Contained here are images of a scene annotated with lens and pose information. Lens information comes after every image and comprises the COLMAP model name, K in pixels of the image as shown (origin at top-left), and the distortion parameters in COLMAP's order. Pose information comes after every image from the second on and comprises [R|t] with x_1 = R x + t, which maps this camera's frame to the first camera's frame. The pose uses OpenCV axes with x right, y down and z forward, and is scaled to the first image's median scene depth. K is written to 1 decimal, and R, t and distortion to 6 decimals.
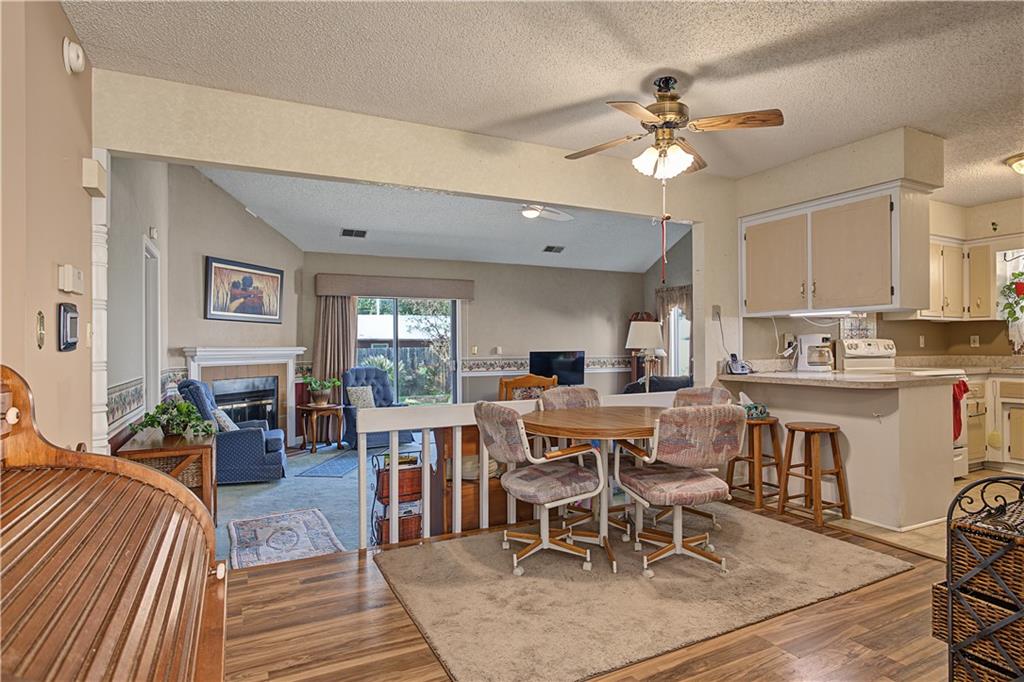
lens RADIAL K [[553.3, 0, 515.7], [0, 553.3, 344.7], [0, 0, 1]] dist [-0.006329, -0.000510]
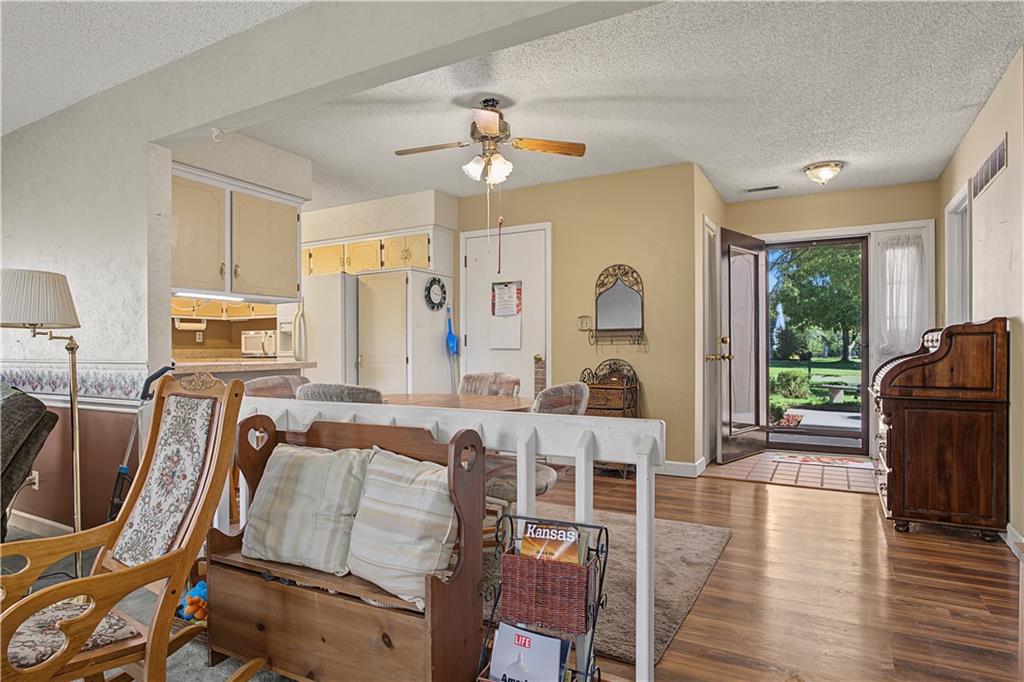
lens RADIAL K [[594.3, 0, 504.5], [0, 594.3, 345.8], [0, 0, 1]] dist [0.000213, 0.001127]
pose [[-0.548285, 0.013726, 0.836179, -0.381121], [0.004892, 0.999901, -0.013206, 0.027768], [-0.836277, -0.003150, -0.548297, 0.806122]]
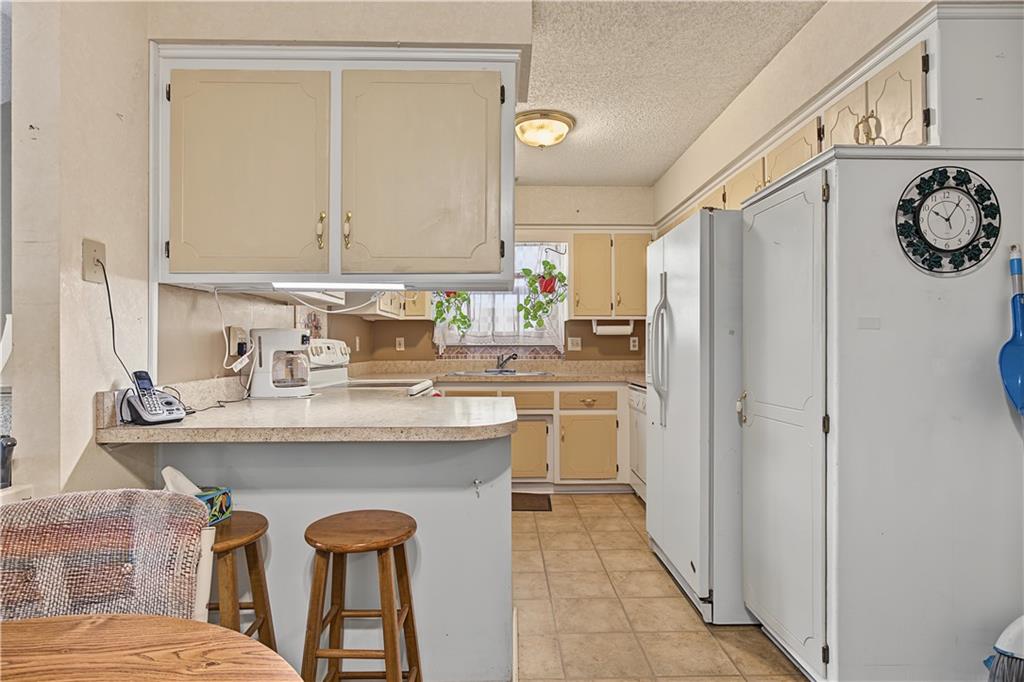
lens RADIAL K [[569.7, 0, 521.8], [0, 569.7, 346.2], [0, 0, 1]] dist [-0.009001, 0.004873]
pose [[0.429286, 0.005338, 0.903153, 0.113061], [-0.006193, 0.999976, -0.002966, -0.001514], [-0.903147, -0.004319, 0.429309, 0.453667]]
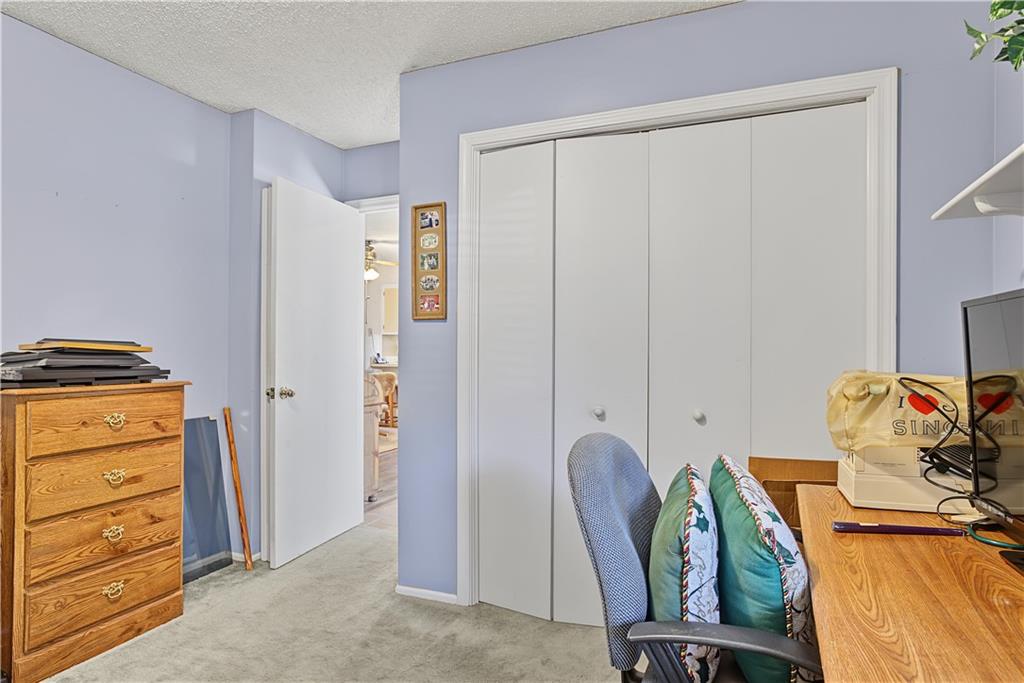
lens RADIAL K [[569.7, 0, 514.6], [0, 569.7, 341.8], [0, 0, 1]] dist [-0.009001, 0.004873]
pose [[0.765500, 0.018711, 0.643164, -0.418066], [-0.016017, 0.999821, -0.010023, -0.008616], [-0.643237, -0.002629, 0.765663, -0.668924]]
